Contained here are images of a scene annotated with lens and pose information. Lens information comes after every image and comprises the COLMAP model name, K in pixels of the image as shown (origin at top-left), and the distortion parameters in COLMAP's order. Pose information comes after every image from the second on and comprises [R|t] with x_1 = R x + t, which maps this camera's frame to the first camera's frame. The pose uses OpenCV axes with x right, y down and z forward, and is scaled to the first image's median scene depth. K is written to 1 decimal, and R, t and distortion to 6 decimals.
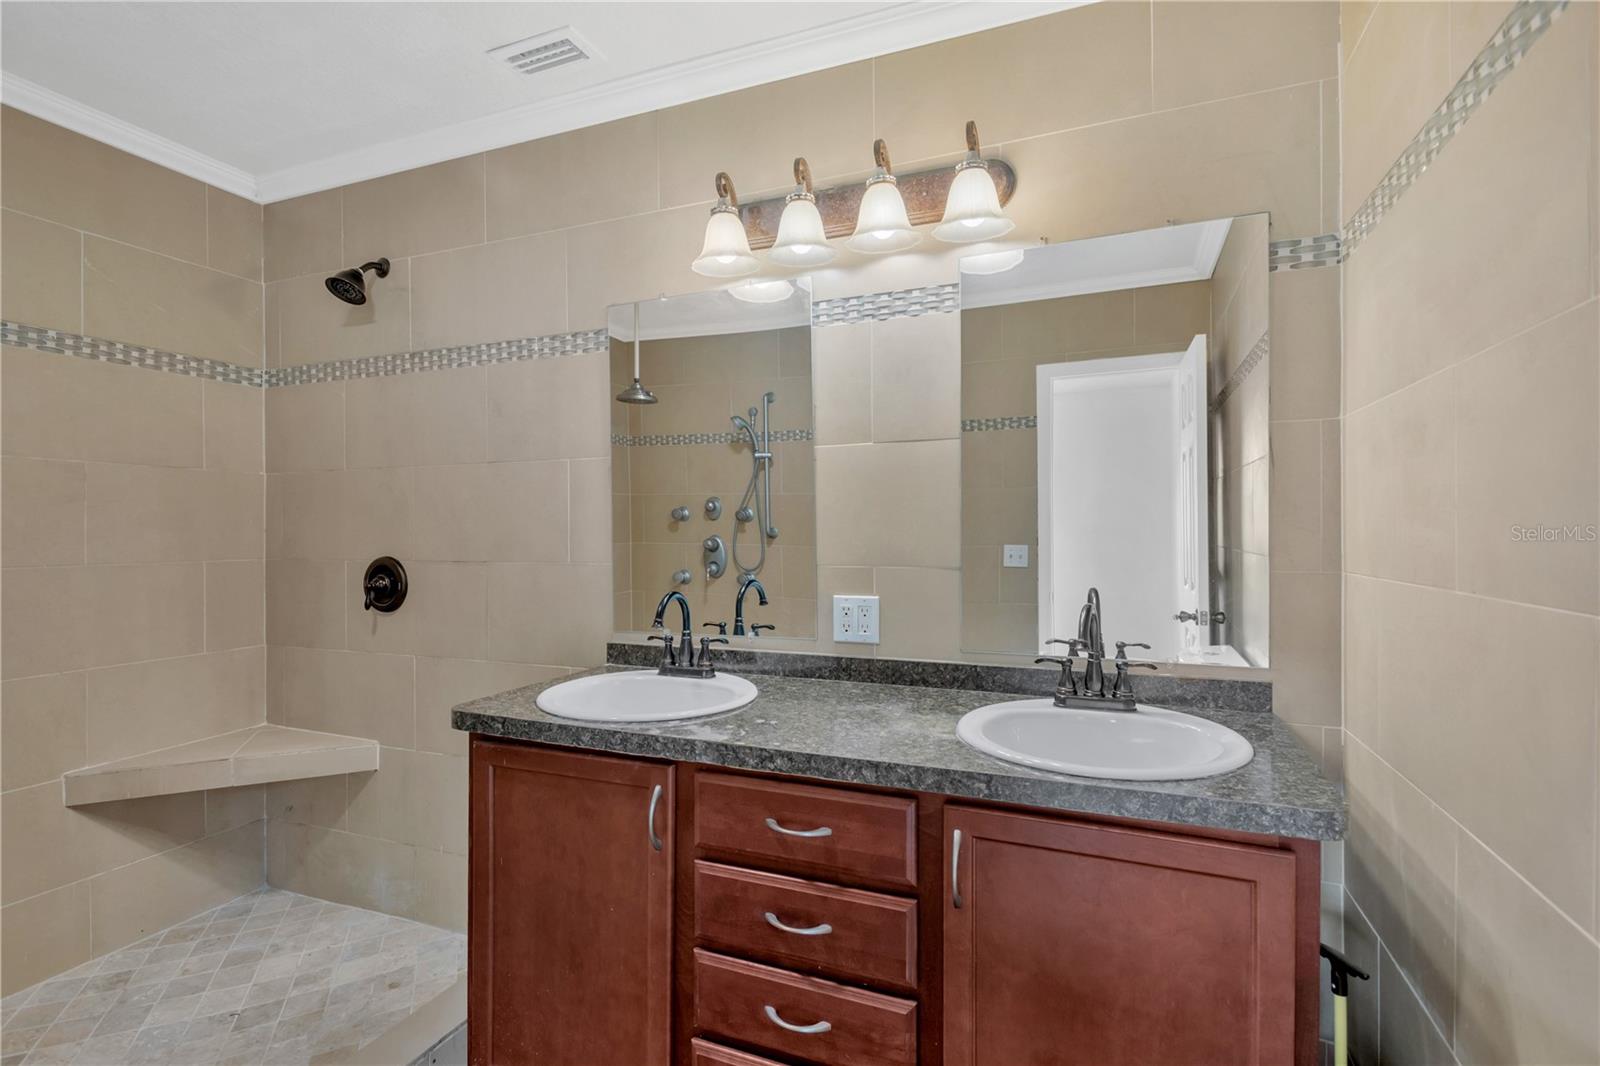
lens RADIAL K [[746.5, 0, 794.1], [0, 746.5, 525.9], [0, 0, 1]] dist [0.018084, -0.006276]
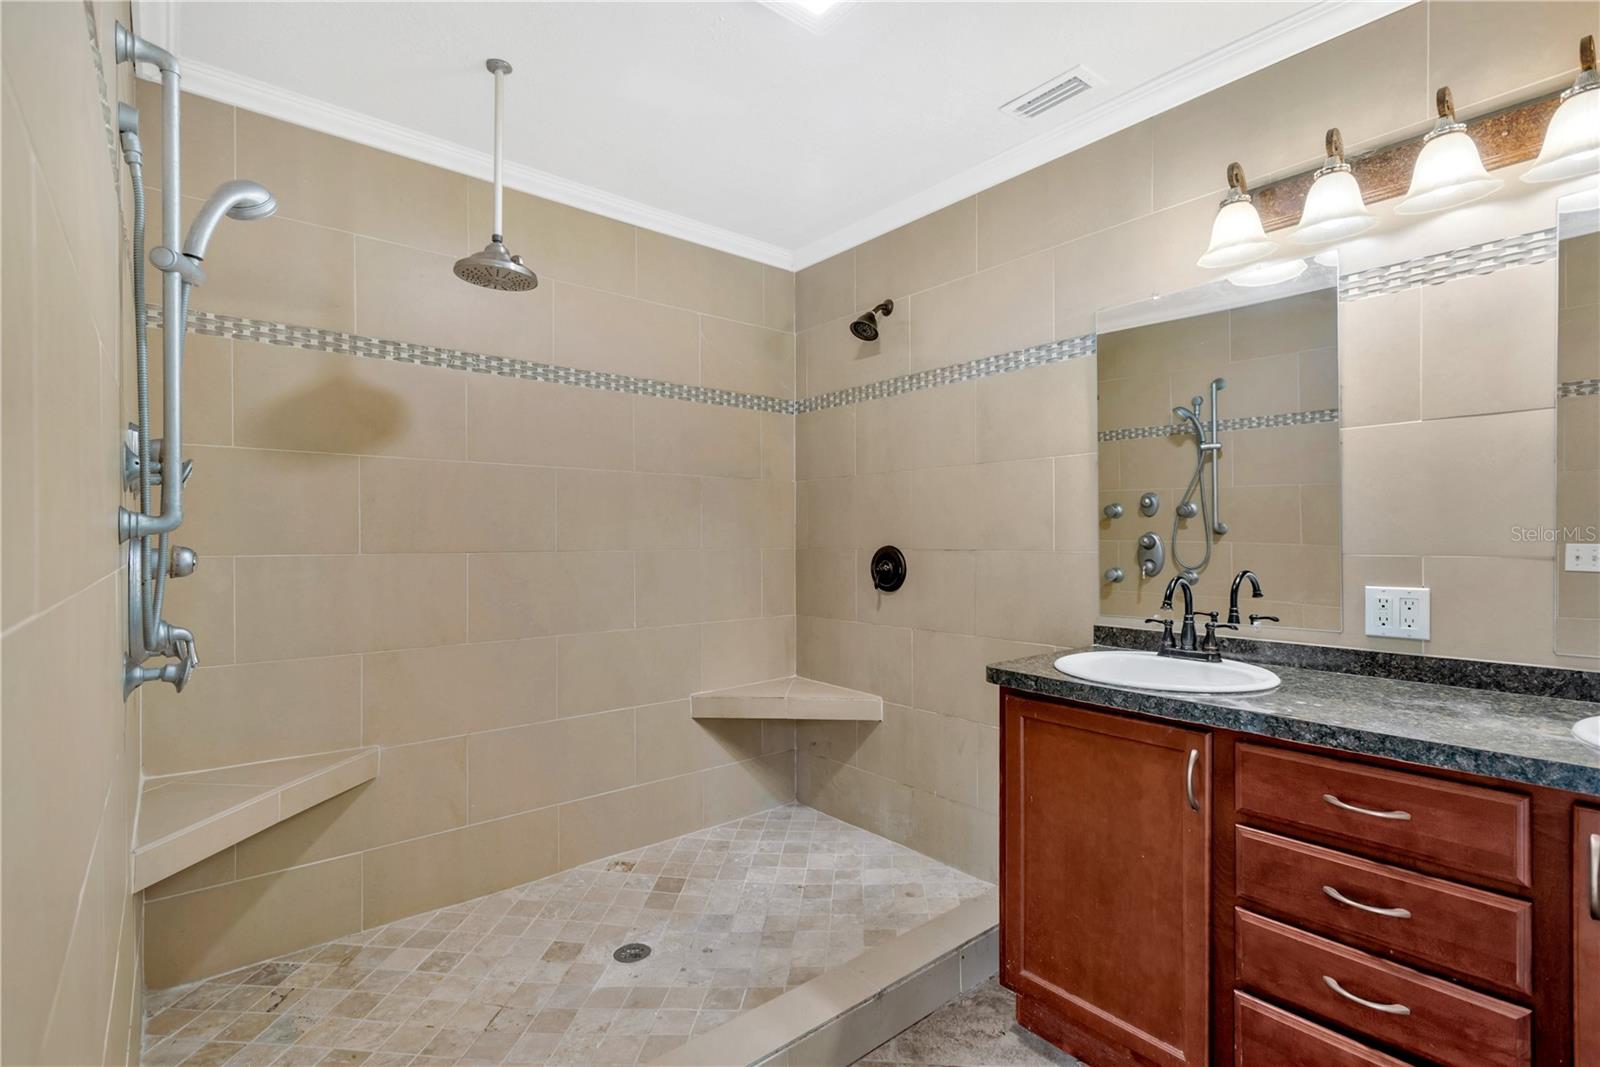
lens RADIAL K [[746.5, 0, 795.5], [0, 746.5, 538.2], [0, 0, 1]] dist [0.018084, -0.006276]
pose [[0.884231, 0.000069, -0.467049, -0.140737], [0.004831, 0.999945, 0.009293, 0.020854], [0.467024, -0.010473, 0.884182, -0.174233]]
